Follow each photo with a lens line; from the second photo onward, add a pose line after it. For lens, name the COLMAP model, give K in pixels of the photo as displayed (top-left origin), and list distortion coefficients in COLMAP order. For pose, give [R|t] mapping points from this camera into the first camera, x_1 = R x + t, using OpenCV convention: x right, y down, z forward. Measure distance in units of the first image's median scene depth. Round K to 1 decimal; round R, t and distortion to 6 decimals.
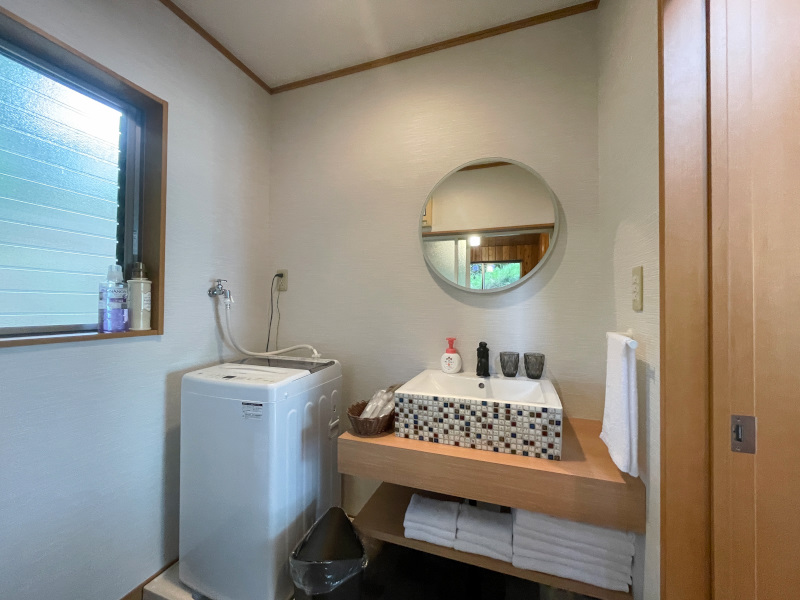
lens RADIAL K [[323.5, 0, 402.2], [0, 323.5, 298.8], [0, 0, 1]] dist [0.000841, -0.000308]
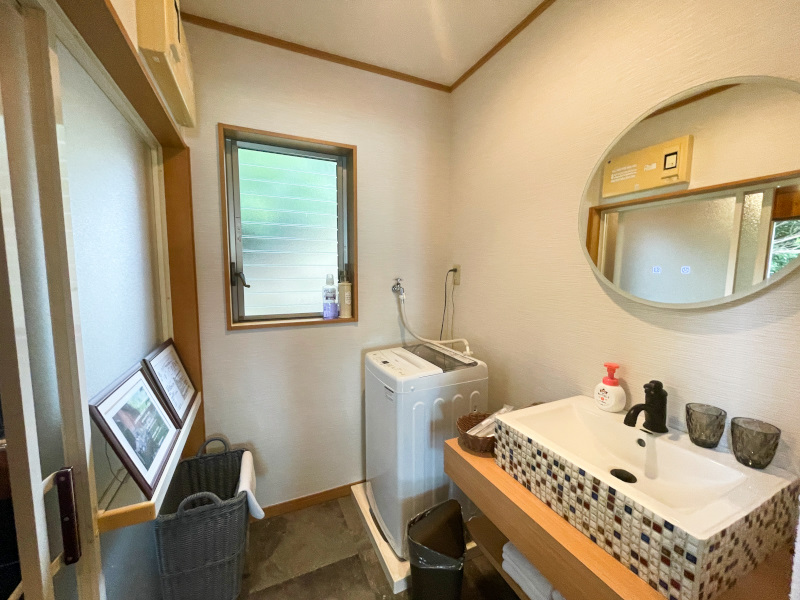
lens RADIAL K [[323.5, 0, 402.2], [0, 323.5, 298.8], [0, 0, 1]] dist [0.000841, -0.000308]
pose [[0.702343, 0.059796, -0.709323, 0.430977], [0.014087, 0.995103, 0.097836, -0.139489], [0.711700, -0.078707, 0.698061, 0.202105]]
